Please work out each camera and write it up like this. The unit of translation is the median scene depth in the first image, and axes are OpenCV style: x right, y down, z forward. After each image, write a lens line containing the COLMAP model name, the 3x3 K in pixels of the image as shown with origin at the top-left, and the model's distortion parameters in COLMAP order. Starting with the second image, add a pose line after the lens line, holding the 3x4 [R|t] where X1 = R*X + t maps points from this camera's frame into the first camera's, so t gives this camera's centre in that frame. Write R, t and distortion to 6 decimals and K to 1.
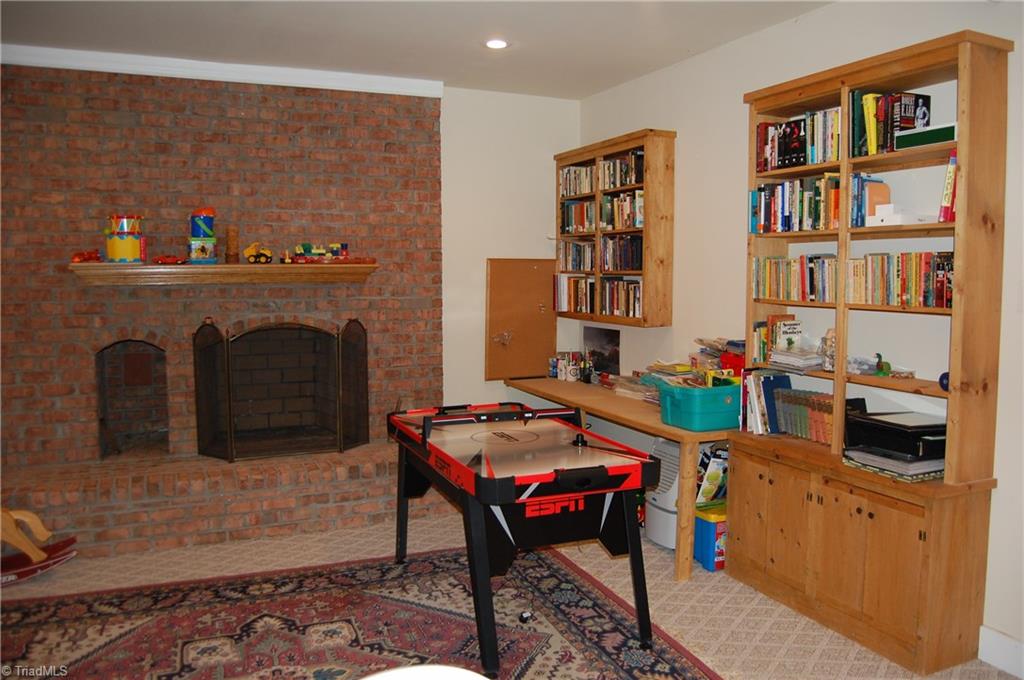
lens RADIAL K [[797.8, 0, 513.5], [0, 797.8, 337.6], [0, 0, 1]] dist [-0.096271, 0.041772]
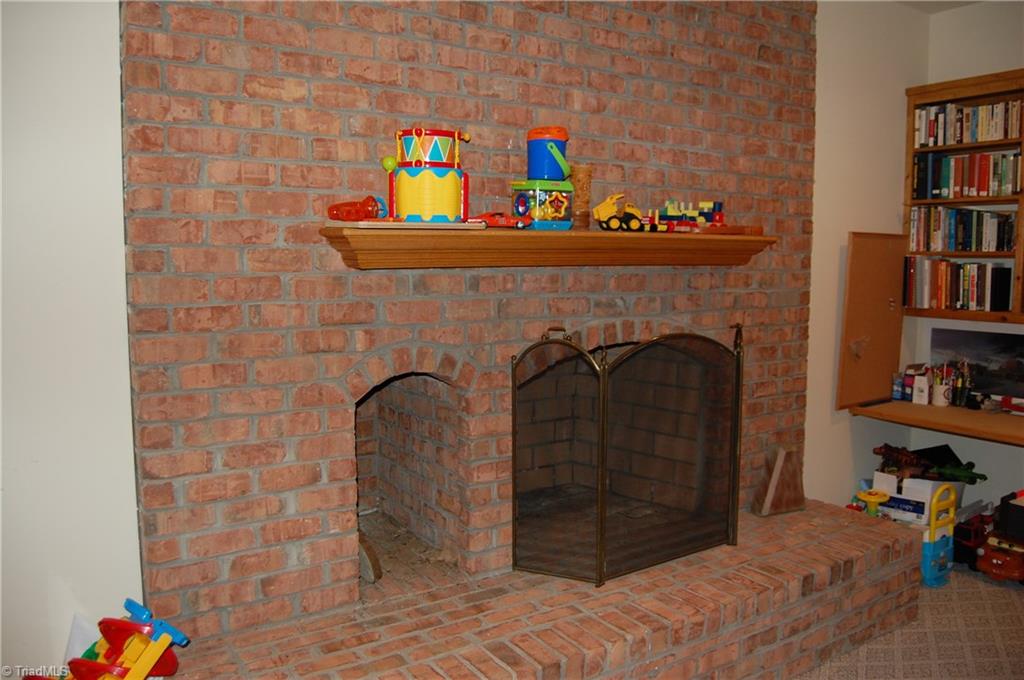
lens RADIAL K [[797.8, 0, 515.1], [0, 797.8, 340.4], [0, 0, 1]] dist [-0.096271, 0.041772]
pose [[0.986391, -0.014933, 0.163736, -0.503544], [0.011172, 0.999653, 0.023864, -0.030223], [-0.164036, -0.021710, 0.986215, 0.453309]]
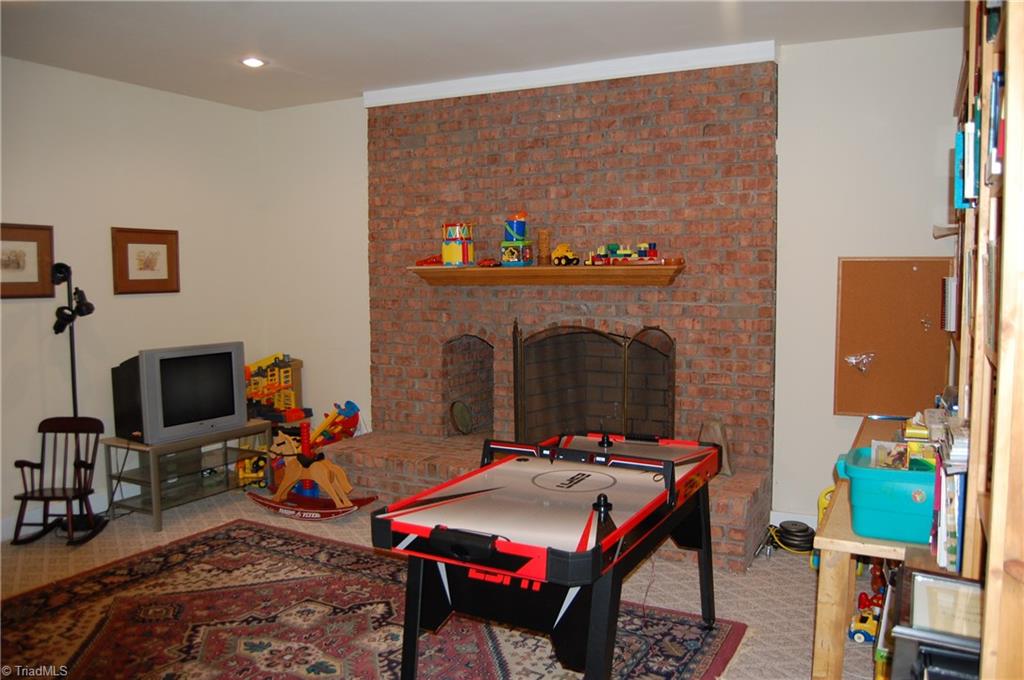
lens RADIAL K [[797.8, 0, 515.9], [0, 797.8, 339.4], [0, 0, 1]] dist [-0.096271, 0.041772]
pose [[0.629807, 0.062844, -0.774205, 0.429565], [-0.057051, 0.997772, 0.034581, -0.033131], [0.774654, 0.022389, 0.631989, 0.329283]]
